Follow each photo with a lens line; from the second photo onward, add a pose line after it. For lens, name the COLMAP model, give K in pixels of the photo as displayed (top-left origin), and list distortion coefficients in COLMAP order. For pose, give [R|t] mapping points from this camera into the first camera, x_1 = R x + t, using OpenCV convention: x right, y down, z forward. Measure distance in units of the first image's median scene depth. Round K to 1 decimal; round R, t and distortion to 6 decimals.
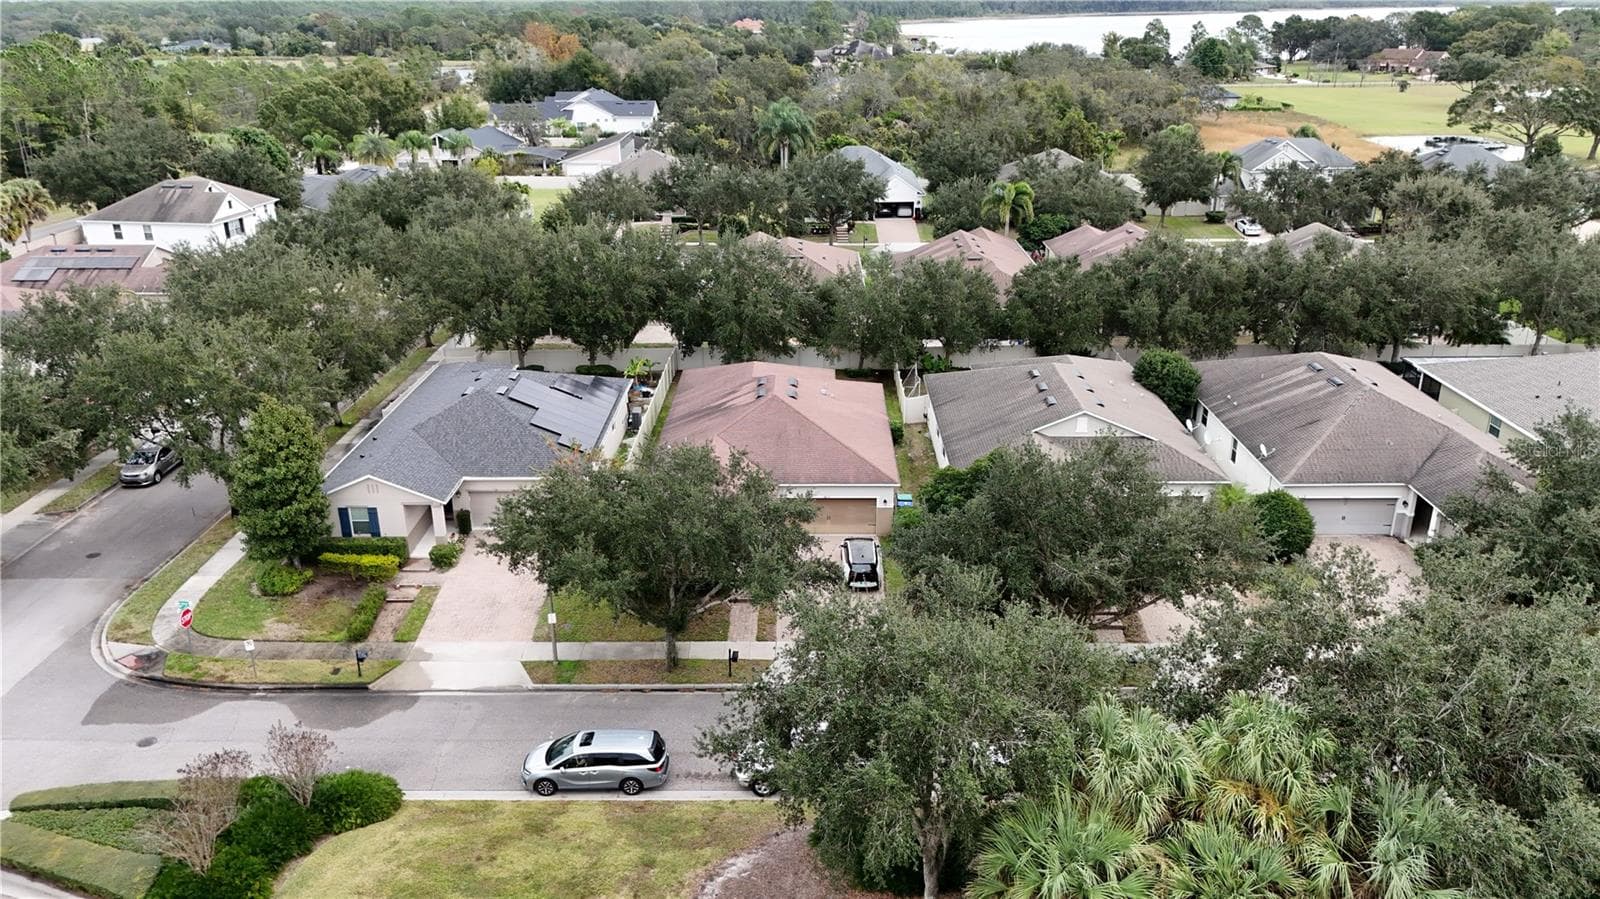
lens RADIAL K [[1172.8, 0, 798.9], [0, 1172.8, 423.9], [0, 0, 1]] dist [0.010334, -0.001769]
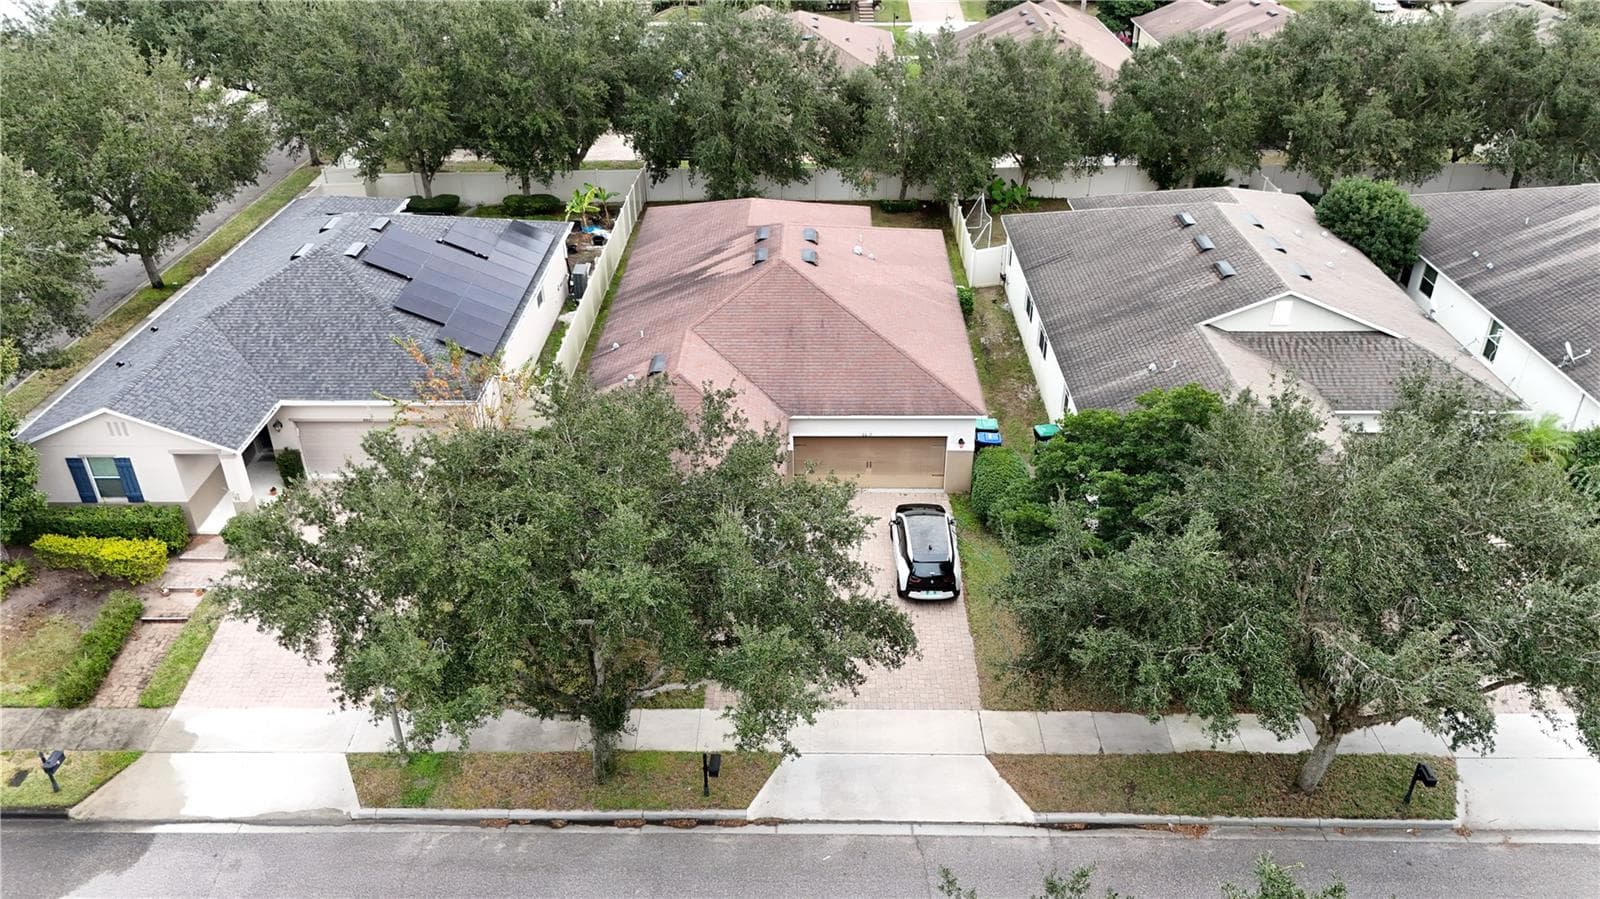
lens RADIAL K [[1172.8, 0, 798.9], [0, 1172.8, 423.9], [0, 0, 1]] dist [0.010334, -0.001769]
pose [[0.999985, 0.000390, -0.005461, -0.007213], [0.000540, 0.985564, 0.169301, -0.038569], [0.005448, -0.169301, 0.985549, 0.316131]]
